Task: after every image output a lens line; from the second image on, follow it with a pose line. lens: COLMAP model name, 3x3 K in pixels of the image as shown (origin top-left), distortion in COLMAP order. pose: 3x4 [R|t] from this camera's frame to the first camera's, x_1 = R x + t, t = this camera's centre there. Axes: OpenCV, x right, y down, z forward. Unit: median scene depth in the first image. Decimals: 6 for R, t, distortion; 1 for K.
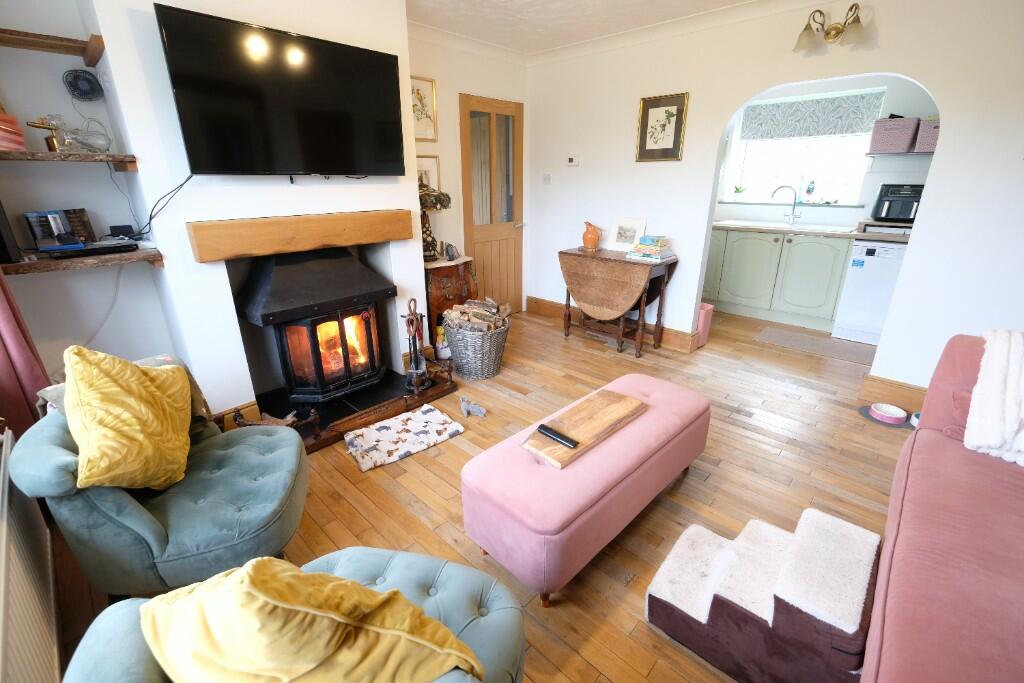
lens RADIAL K [[446.8, 0, 513.9], [0, 446.8, 337.2], [0, 0, 1]] dist [-0.001221, 0.000700]
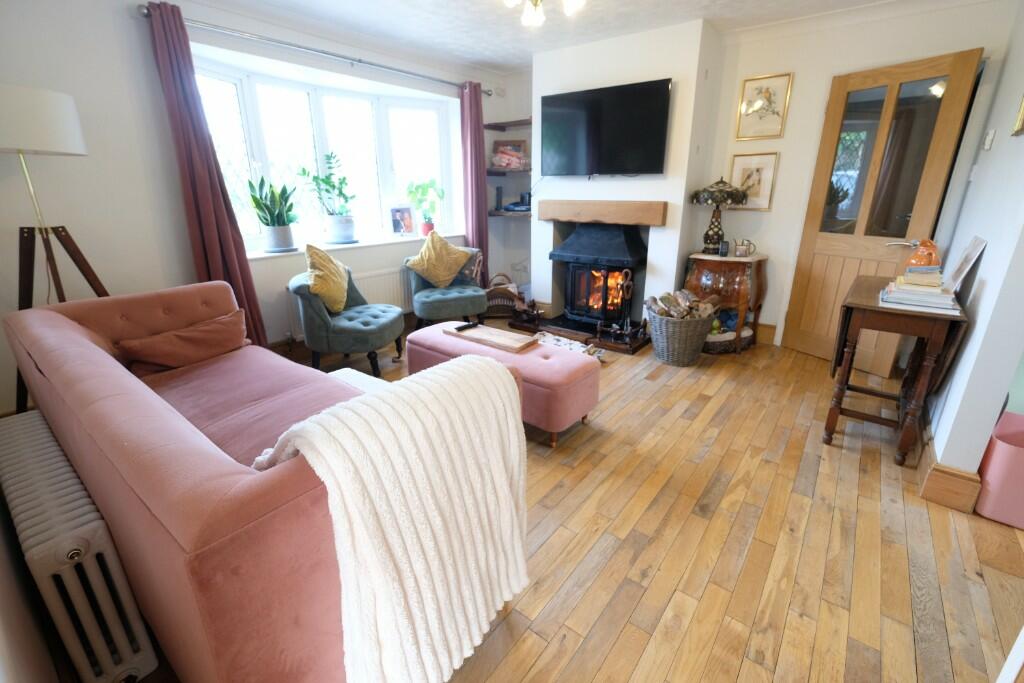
lens RADIAL K [[446.8, 0, 505.4], [0, 446.8, 333.8], [0, 0, 1]] dist [-0.001221, 0.000700]
pose [[0.088674, 0.315868, -0.944650, 1.398089], [-0.329829, 0.904194, 0.271379, -0.211770], [0.939867, 0.287509, 0.184361, 0.675157]]
